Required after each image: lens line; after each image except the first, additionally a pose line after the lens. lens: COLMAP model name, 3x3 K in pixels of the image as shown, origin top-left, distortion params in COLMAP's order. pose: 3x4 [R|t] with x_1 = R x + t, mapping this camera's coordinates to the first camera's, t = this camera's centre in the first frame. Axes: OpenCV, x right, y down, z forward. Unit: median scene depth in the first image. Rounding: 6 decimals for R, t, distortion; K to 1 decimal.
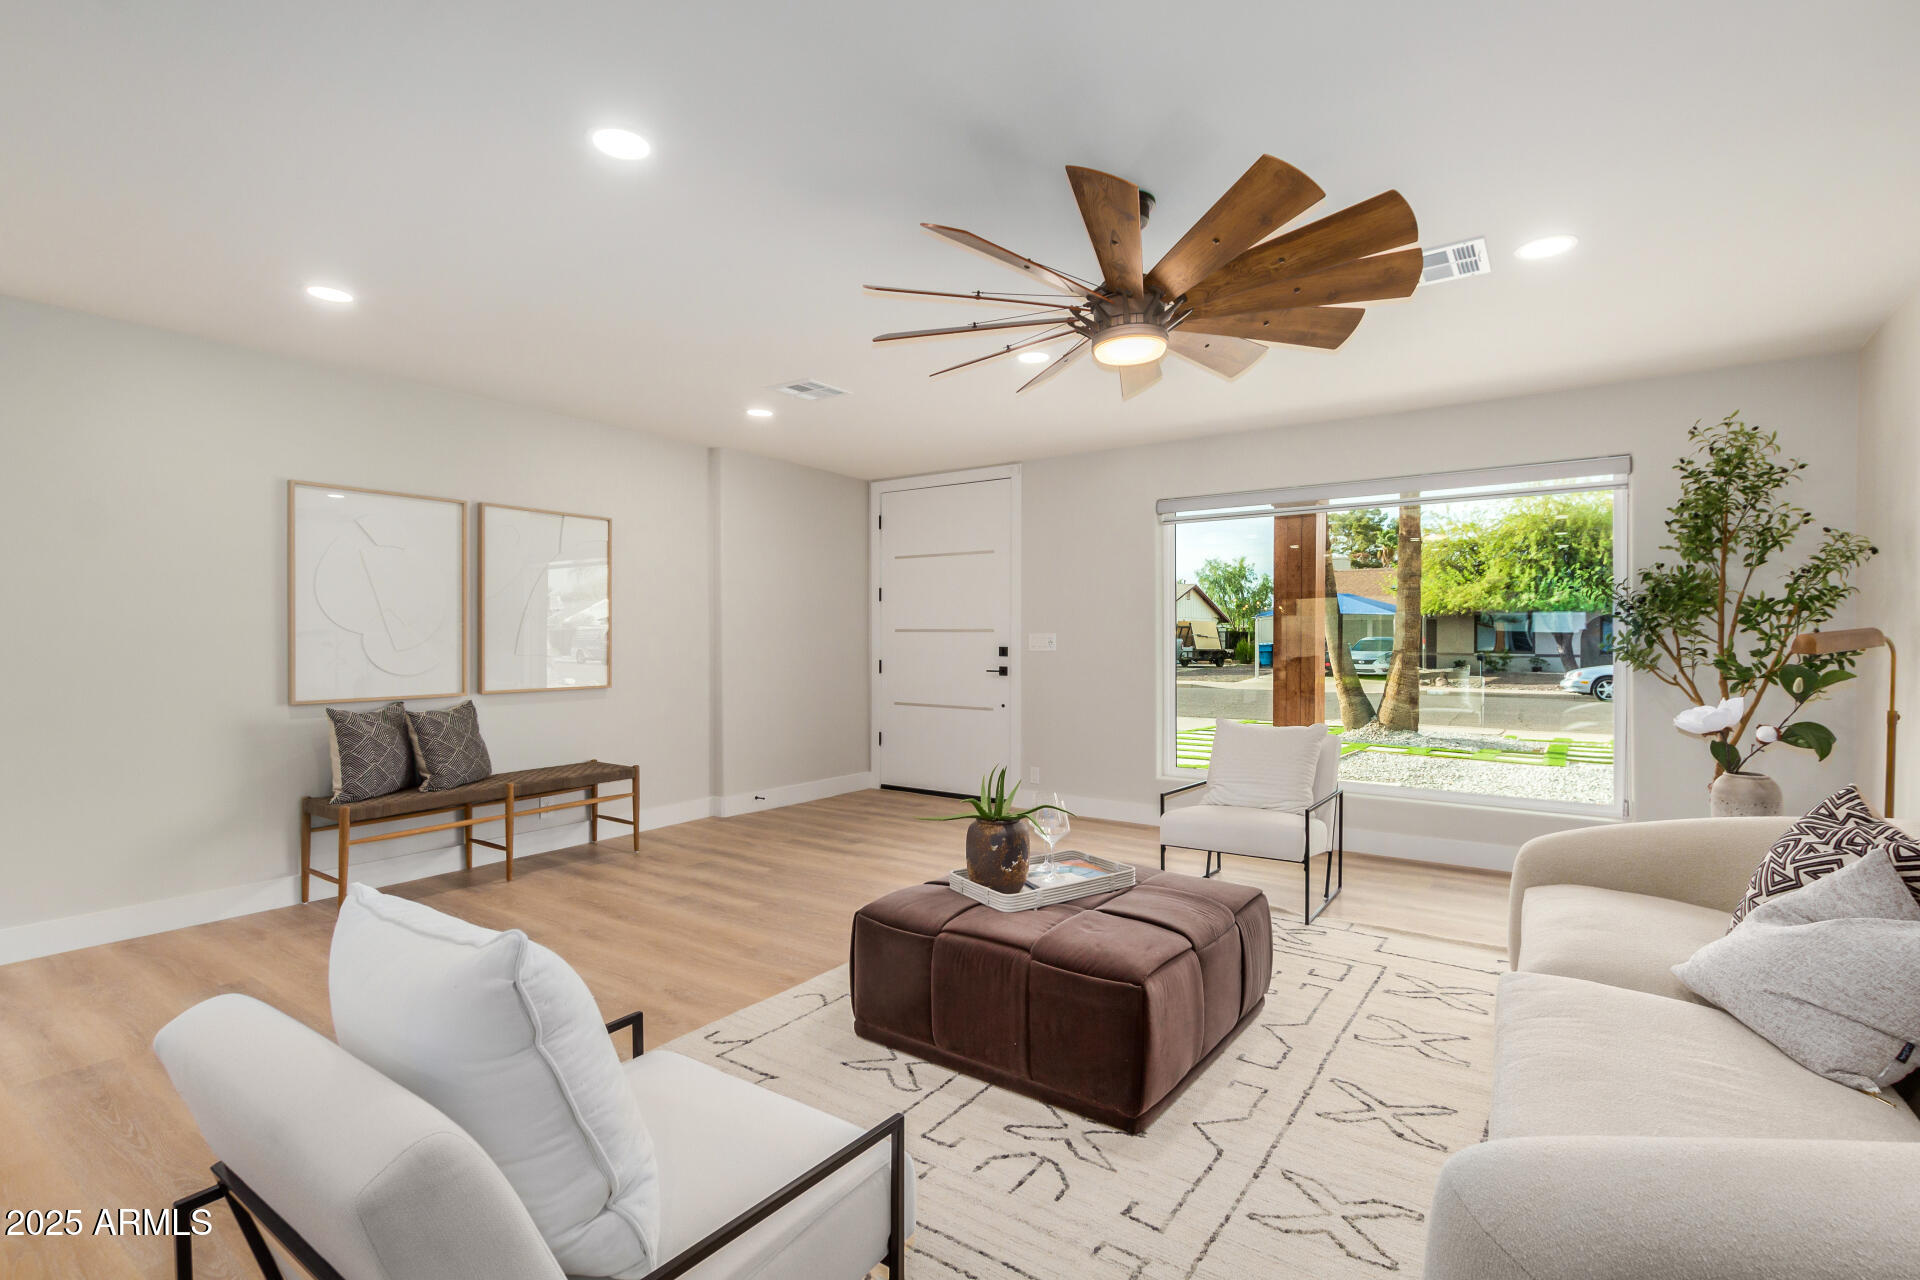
lens RADIAL K [[899.7, 0, 959.7], [0, 899.7, 639.9], [0, 0, 1]] dist [0.014952, 0.001753]
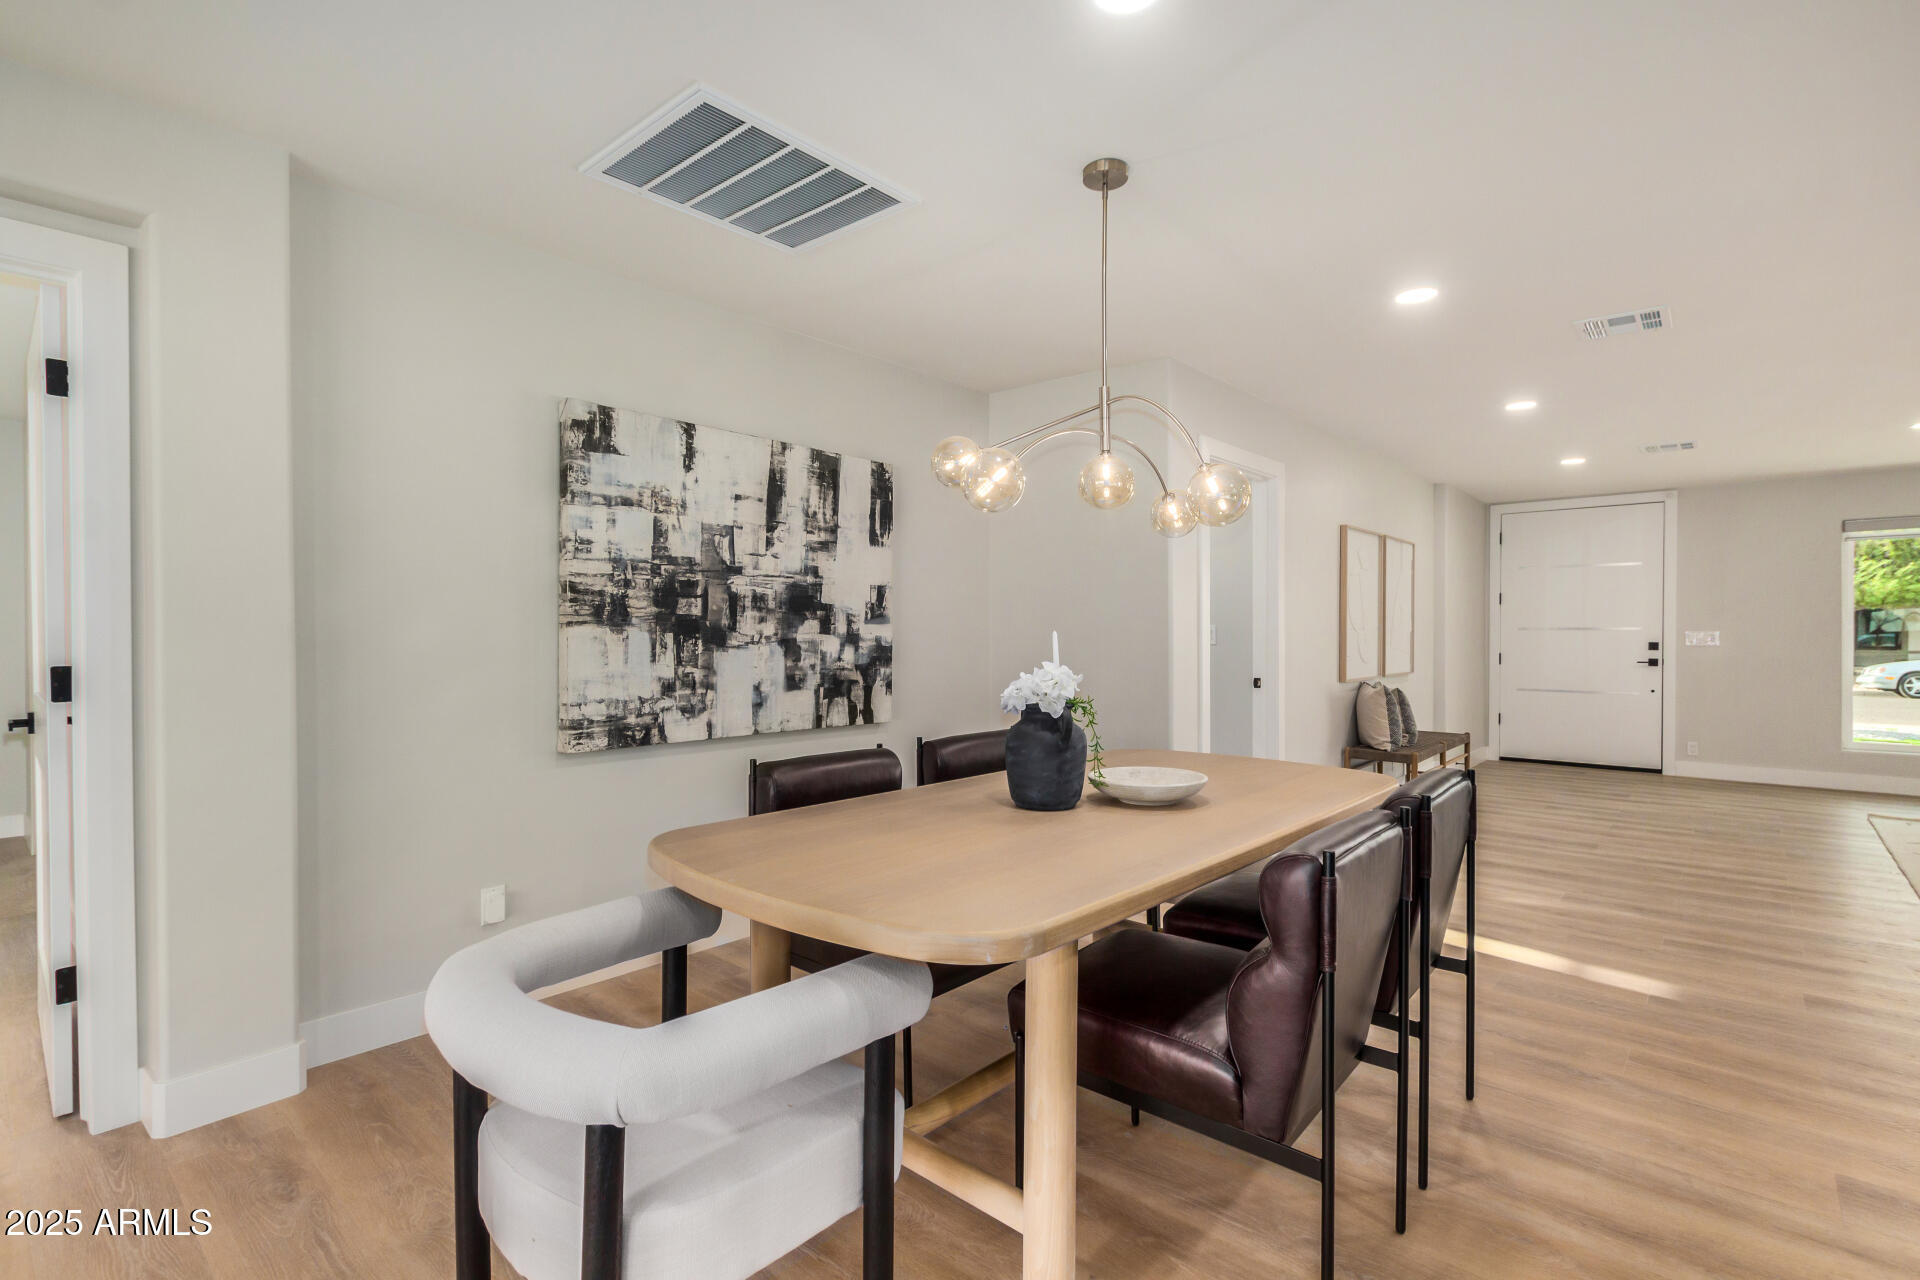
lens RADIAL K [[899.7, 0, 962.7], [0, 899.7, 640.3], [0, 0, 1]] dist [0.014952, 0.001753]
pose [[0.995888, -0.000979, -0.090584, -0.766069], [0.001307, 0.999993, 0.003565, -0.000626], [0.090580, -0.003669, 0.995882, -0.299474]]
